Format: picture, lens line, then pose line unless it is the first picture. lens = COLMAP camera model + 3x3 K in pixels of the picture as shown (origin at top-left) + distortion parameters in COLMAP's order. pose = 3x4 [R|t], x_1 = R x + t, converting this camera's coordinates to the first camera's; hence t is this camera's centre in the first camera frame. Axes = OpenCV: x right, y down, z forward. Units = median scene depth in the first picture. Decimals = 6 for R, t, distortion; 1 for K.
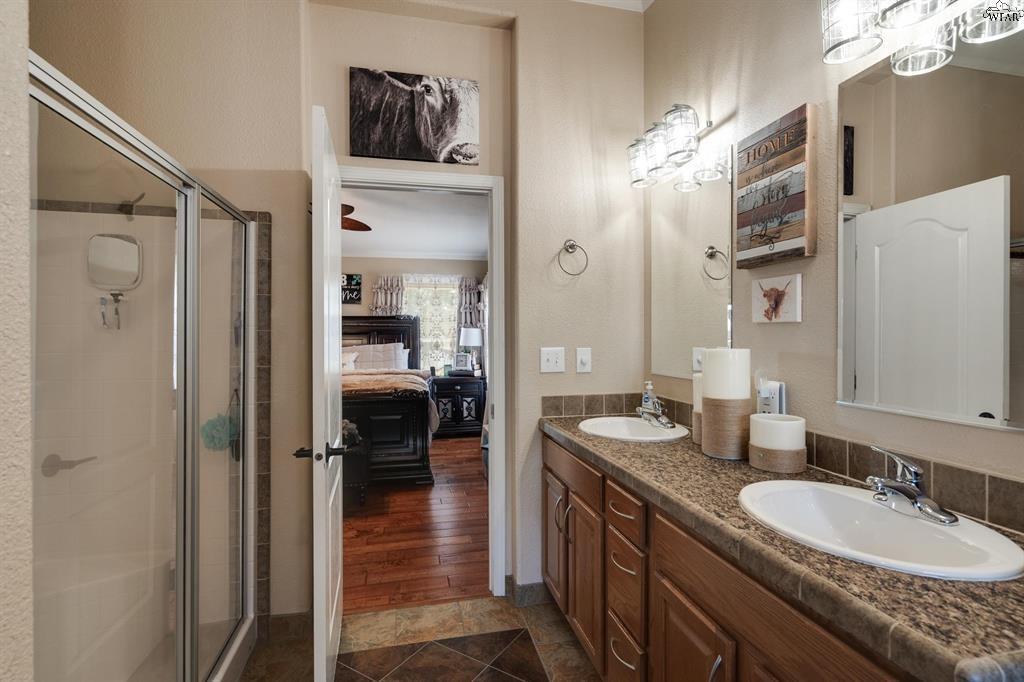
lens RADIAL K [[493.0, 0, 507.2], [0, 493.0, 341.0], [0, 0, 1]] dist [-0.001269, -0.000333]
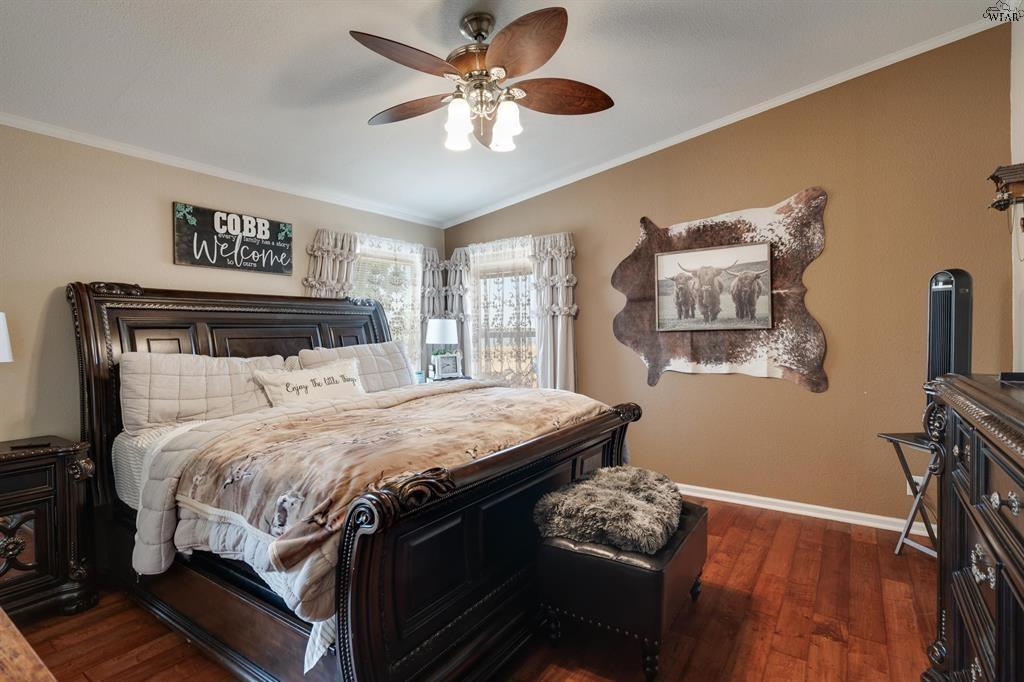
lens RADIAL K [[493.0, 0, 510.9], [0, 493.0, 341.2], [0, 0, 1]] dist [-0.001269, -0.000333]
pose [[0.735281, -0.019164, 0.677492, -0.501761], [0.014961, 0.999816, 0.012045, -0.000429], [-0.677598, 0.001280, 0.735432, 0.399245]]
